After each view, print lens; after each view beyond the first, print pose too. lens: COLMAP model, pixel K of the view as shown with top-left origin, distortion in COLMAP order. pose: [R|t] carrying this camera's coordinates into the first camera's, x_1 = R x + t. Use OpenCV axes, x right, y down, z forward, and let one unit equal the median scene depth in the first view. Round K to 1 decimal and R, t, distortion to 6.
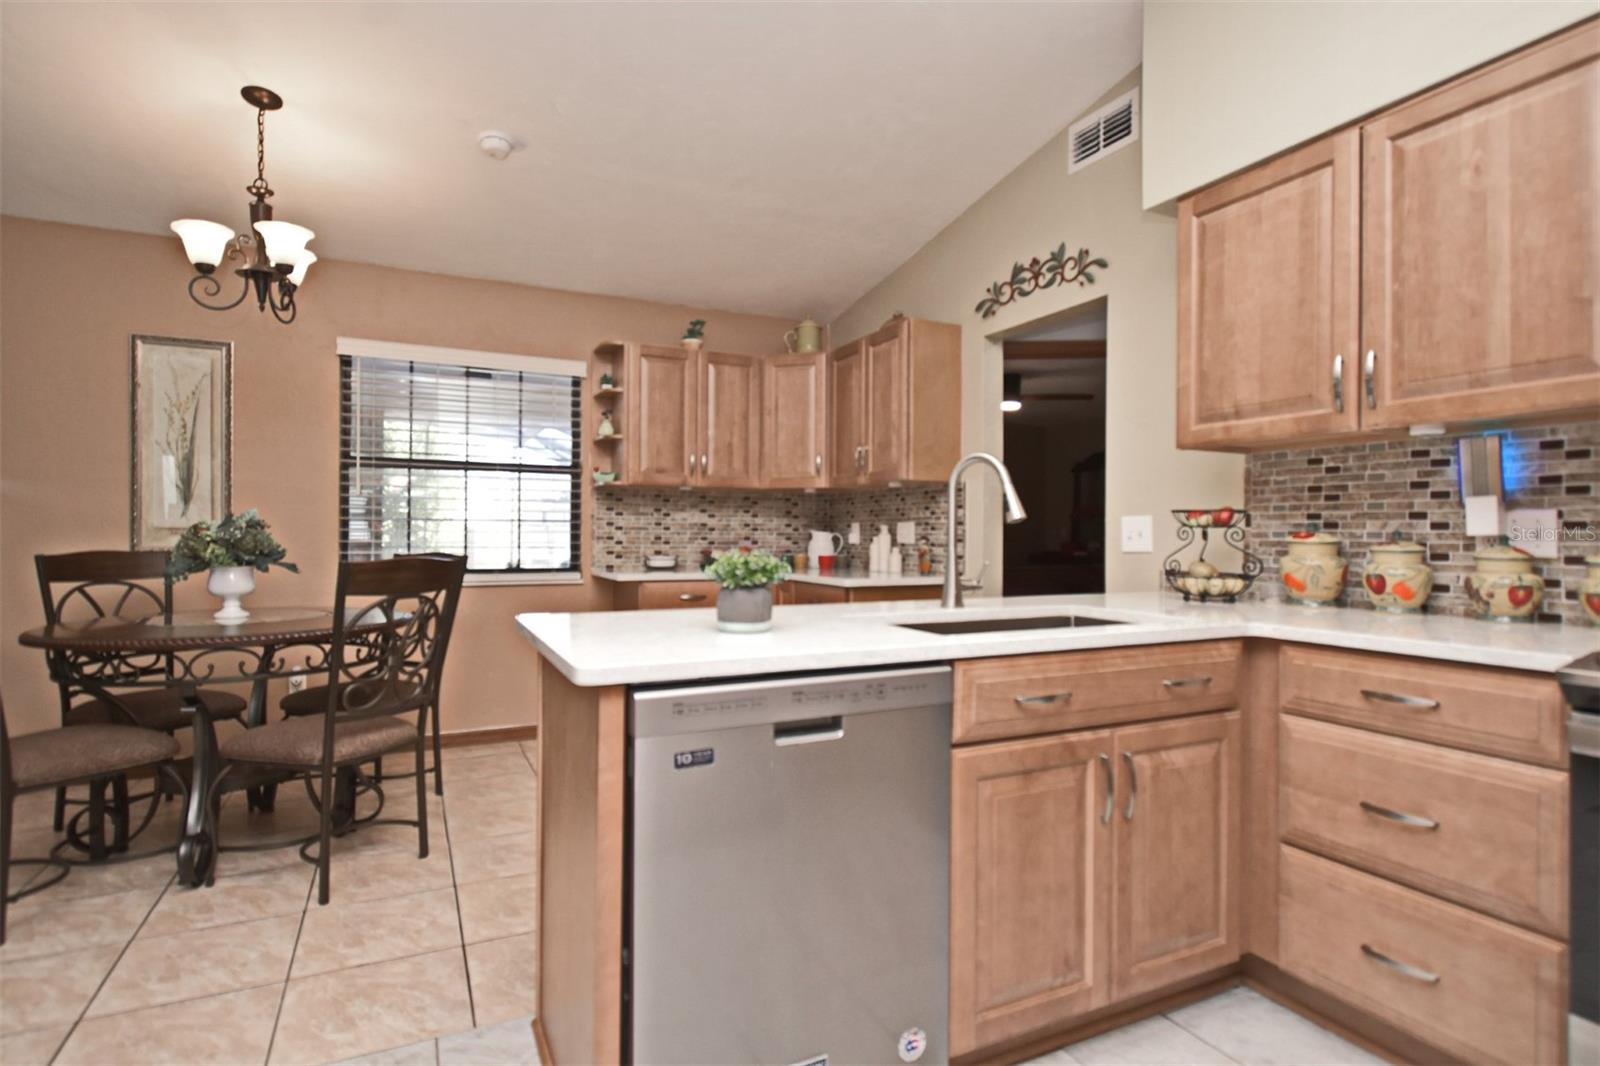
lens RADIAL K [[809.1, 0, 802.6], [0, 809.1, 533.1], [0, 0, 1]] dist [0.006103, -0.005626]
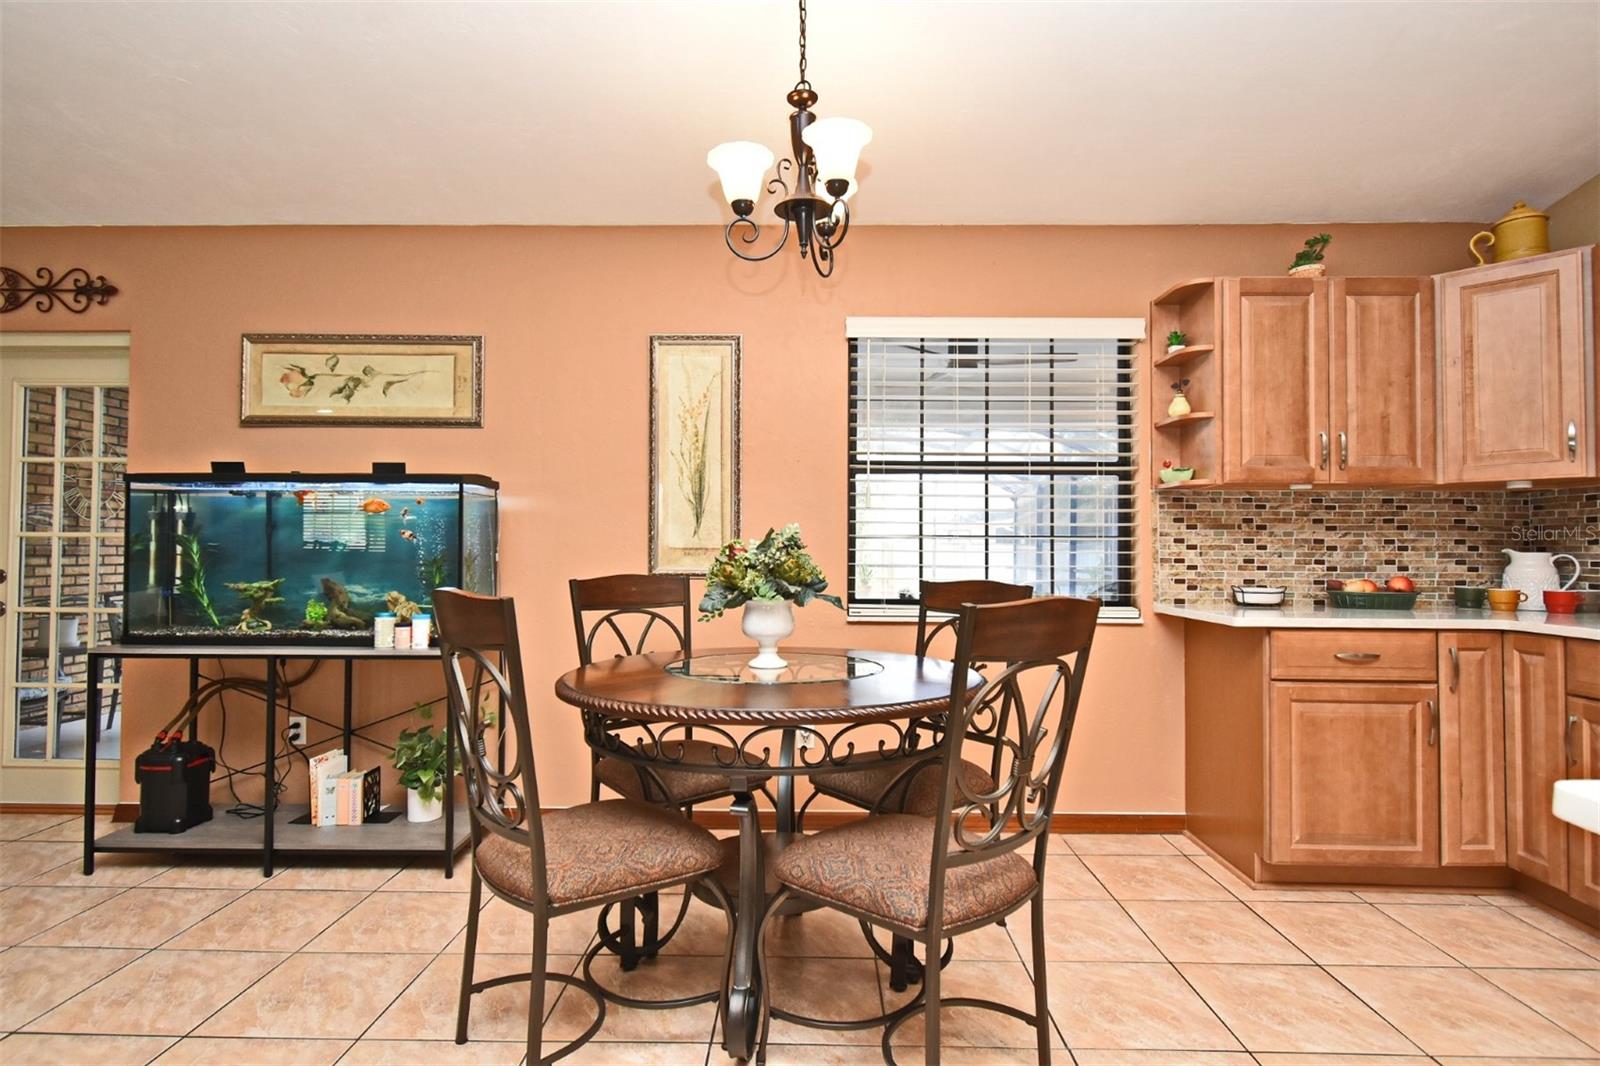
lens RADIAL K [[809.1, 0, 800.9], [0, 809.1, 532.4], [0, 0, 1]] dist [0.006103, -0.005626]
pose [[0.890530, -0.011446, -0.454781, -0.309186], [0.000324, 0.999699, -0.024526, -0.002575], [0.454925, 0.021693, 0.890265, 0.316585]]
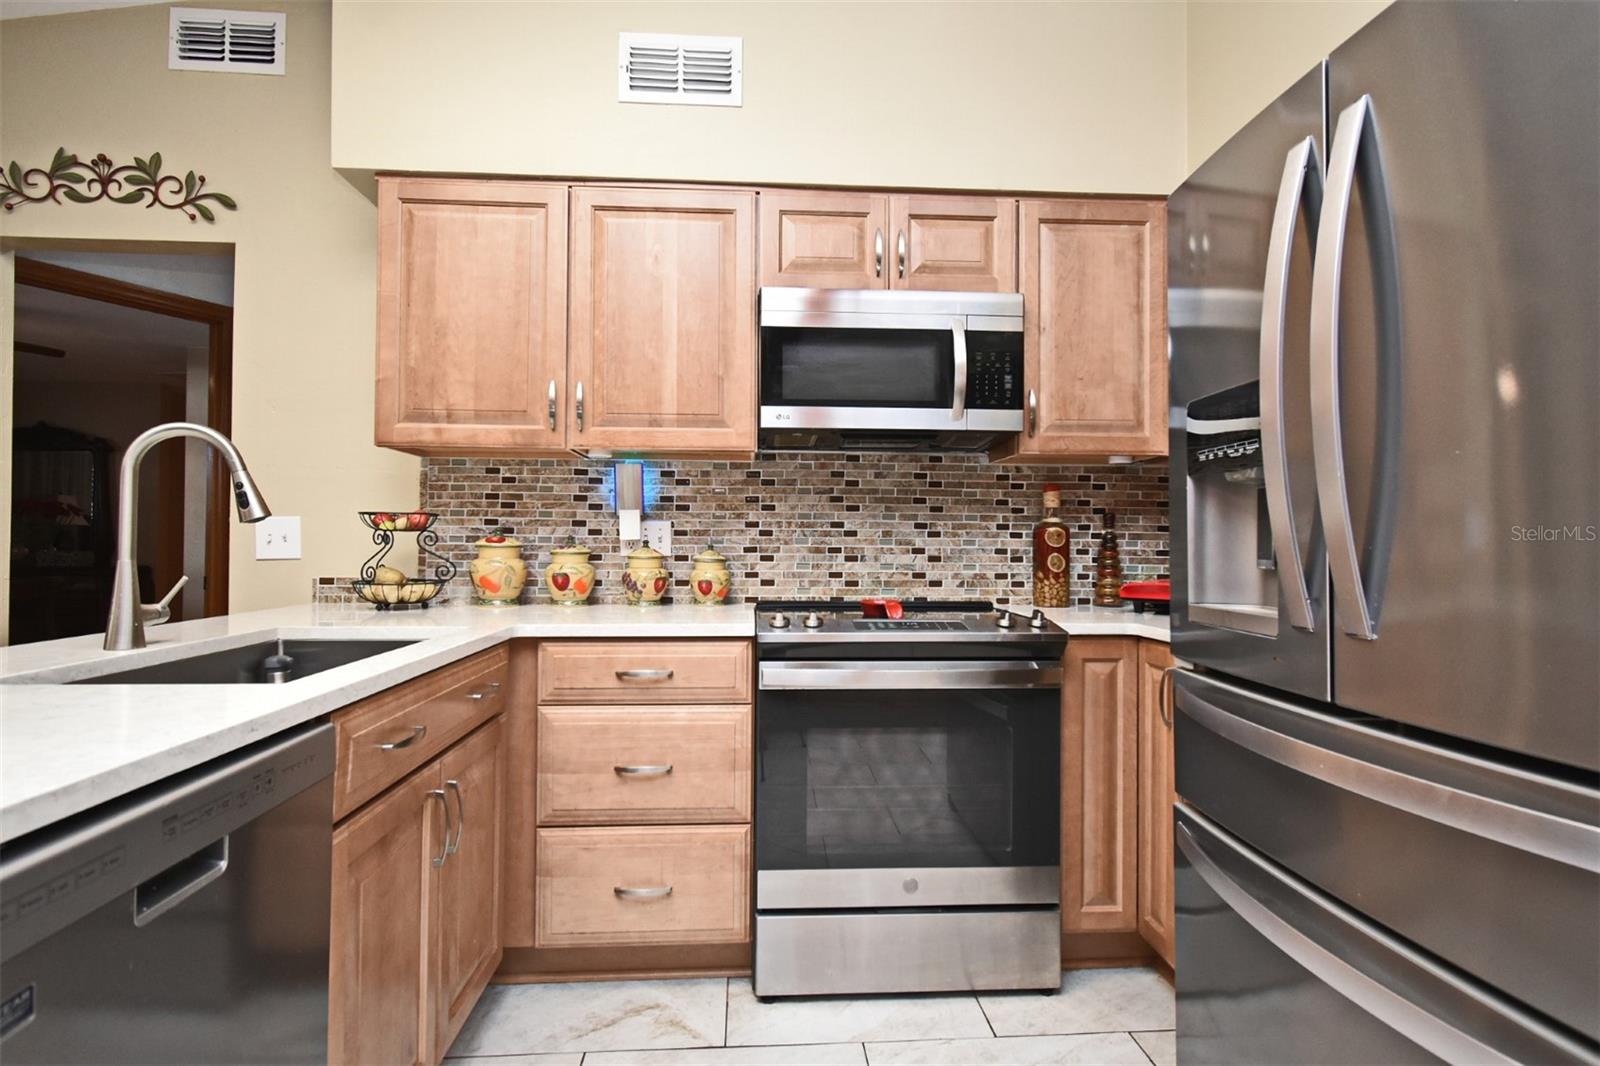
lens RADIAL K [[809.1, 0, 801.8], [0, 809.1, 532.1], [0, 0, 1]] dist [0.006103, -0.005626]
pose [[0.377247, 0.009223, 0.926067, -0.161644], [-0.004828, 0.999956, -0.007992, -0.000370], [-0.926100, -0.001456, 0.377275, 0.167015]]
